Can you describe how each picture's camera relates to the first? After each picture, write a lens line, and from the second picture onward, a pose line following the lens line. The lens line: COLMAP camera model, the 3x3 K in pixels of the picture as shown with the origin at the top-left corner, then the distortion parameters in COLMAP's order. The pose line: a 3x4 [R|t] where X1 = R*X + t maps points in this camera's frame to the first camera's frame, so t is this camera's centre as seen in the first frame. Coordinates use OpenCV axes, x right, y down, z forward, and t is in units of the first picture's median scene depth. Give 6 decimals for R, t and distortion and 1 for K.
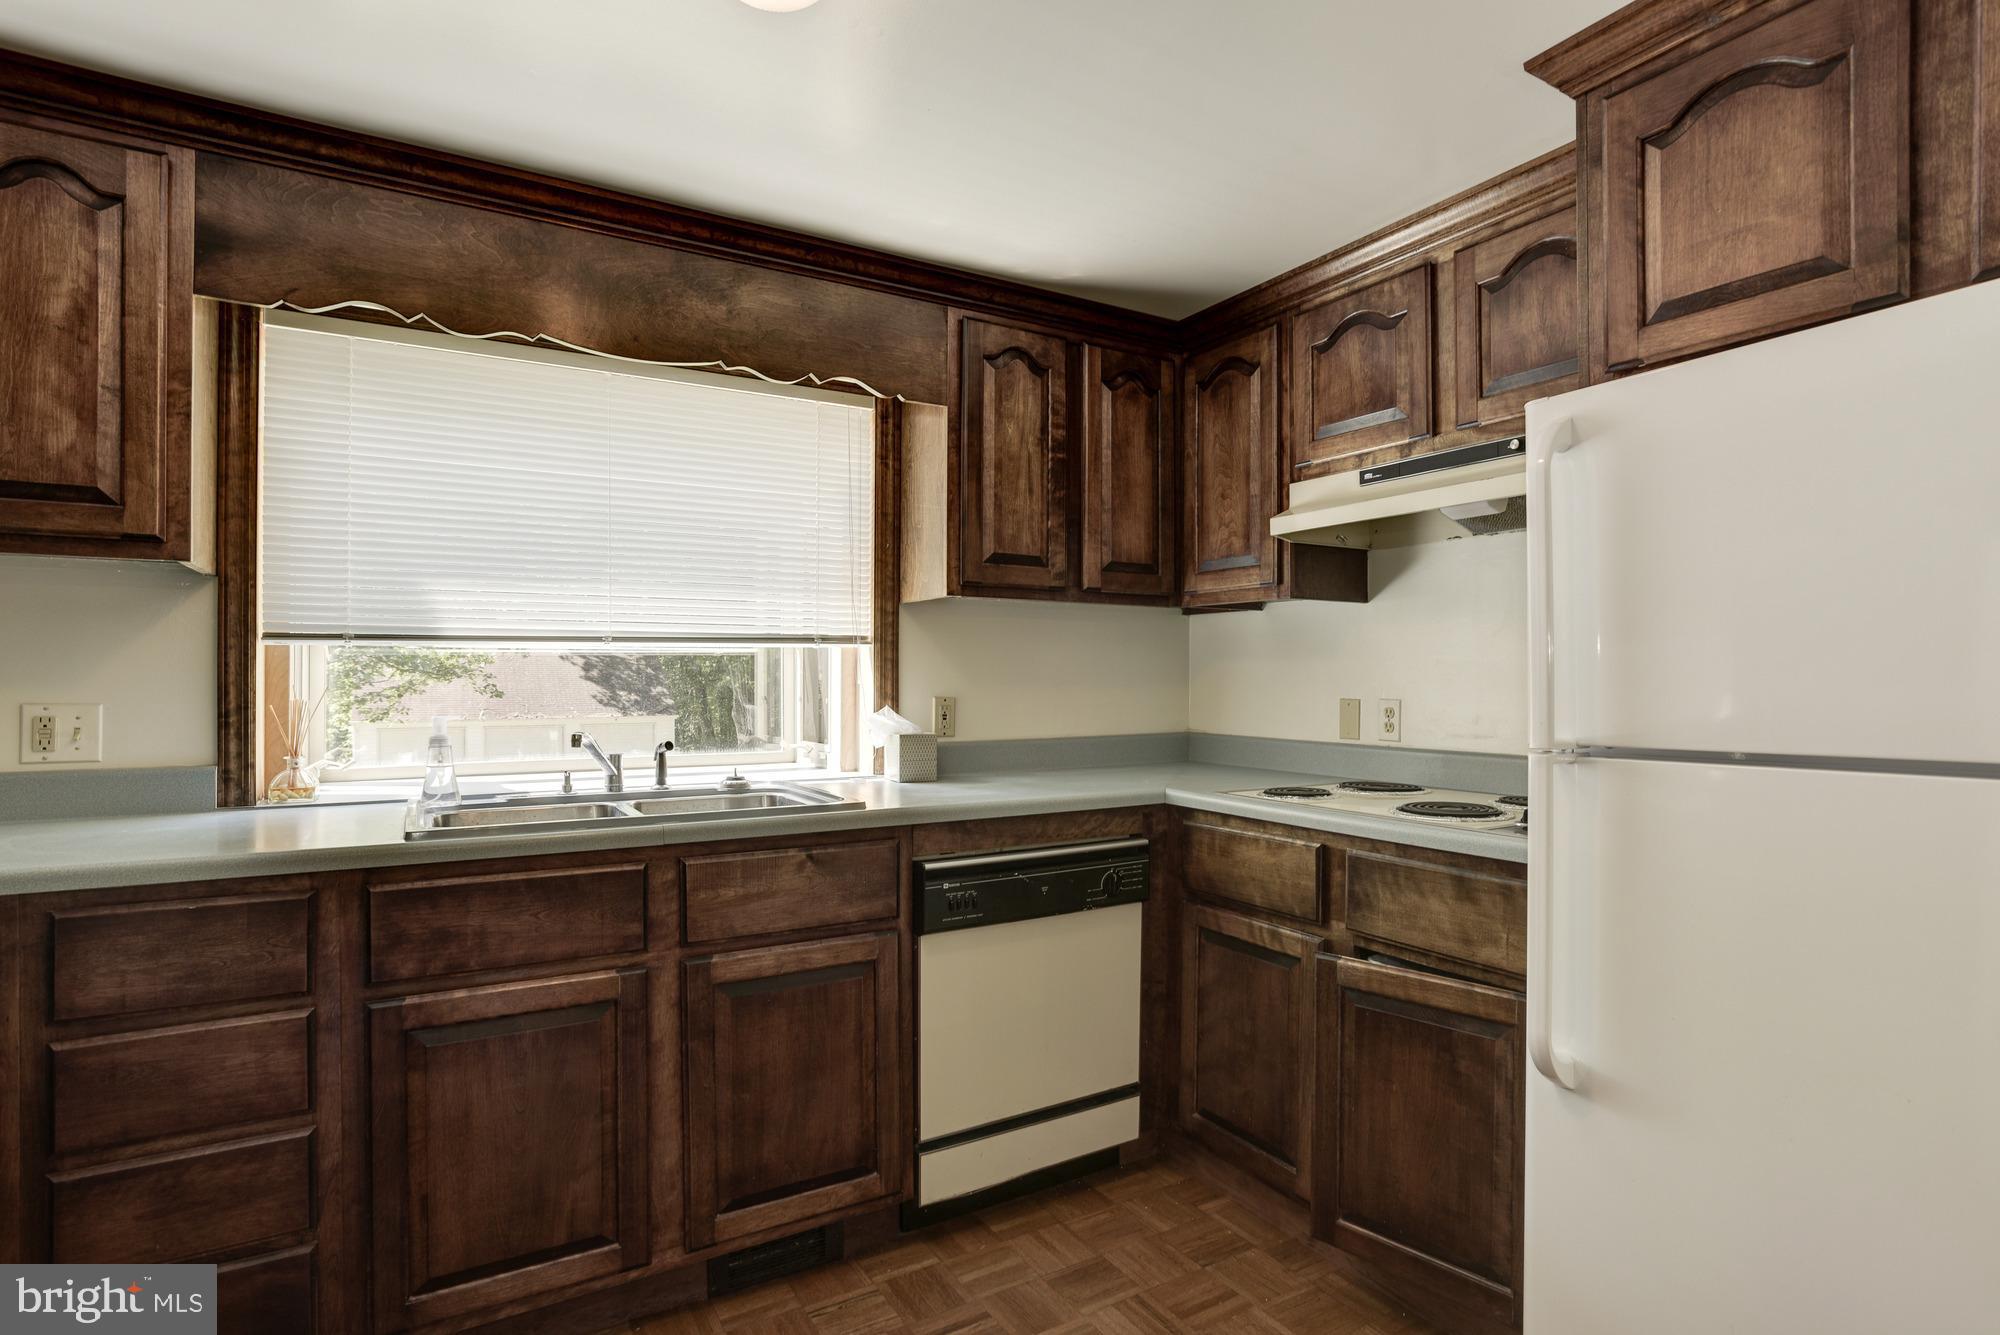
lens RADIAL K [[1013.4, 0, 1008.3], [0, 1013.4, 672.8], [0, 0, 1]] dist [-0.022934, 0.013623]
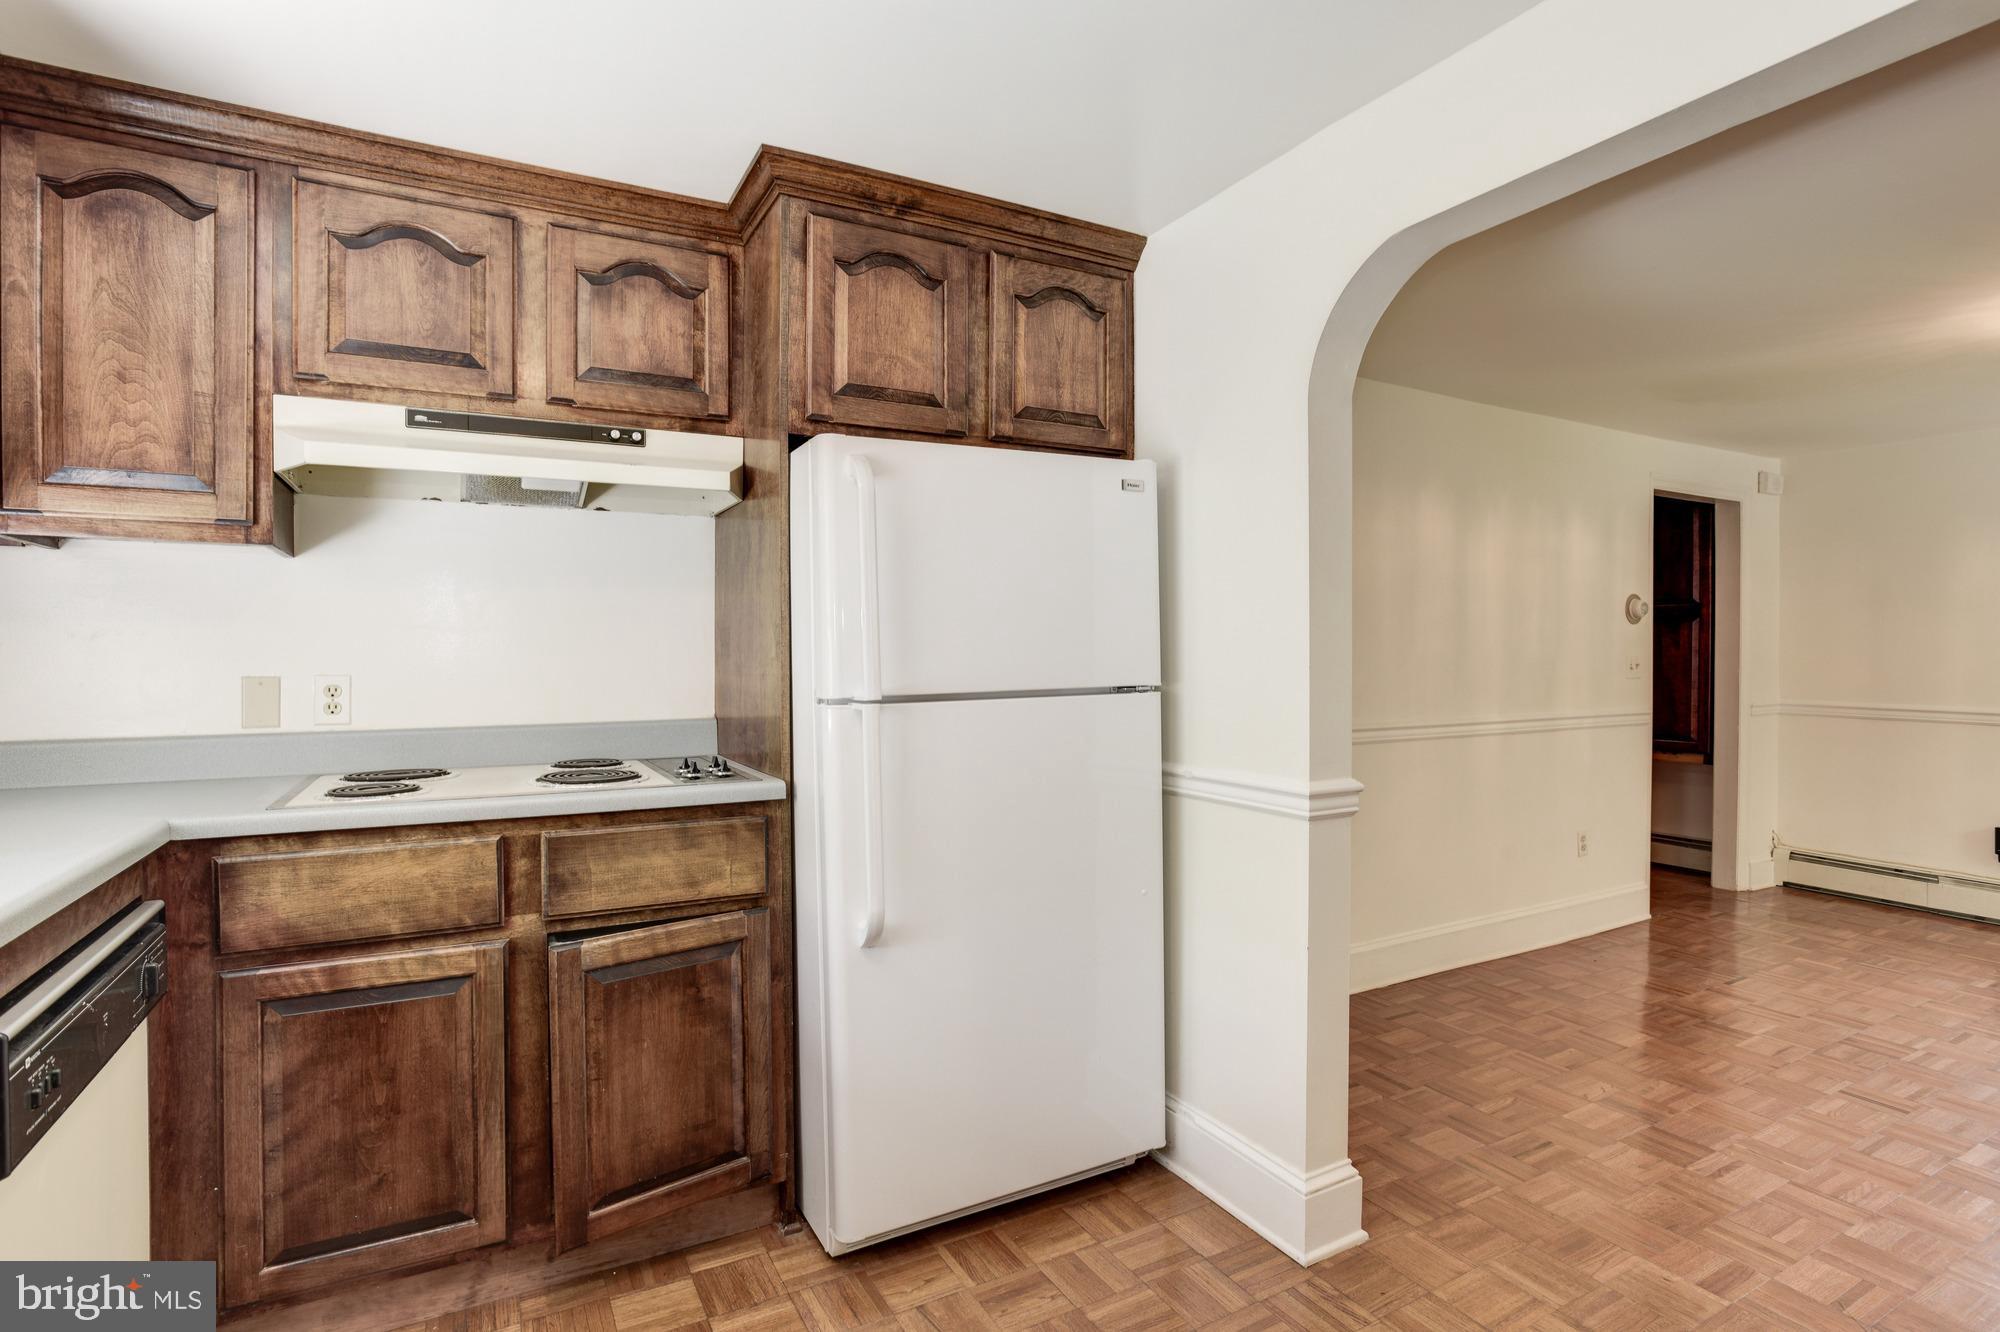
lens RADIAL K [[1013.4, 0, 1002.1], [0, 1013.4, 657.3], [0, 0, 1]] dist [-0.022934, 0.013623]
pose [[0.048142, -0.006526, 0.998819, -0.819575], [-0.001429, 0.999977, 0.006602, 0.009267], [-0.998839, -0.001745, 0.048131, 0.762734]]
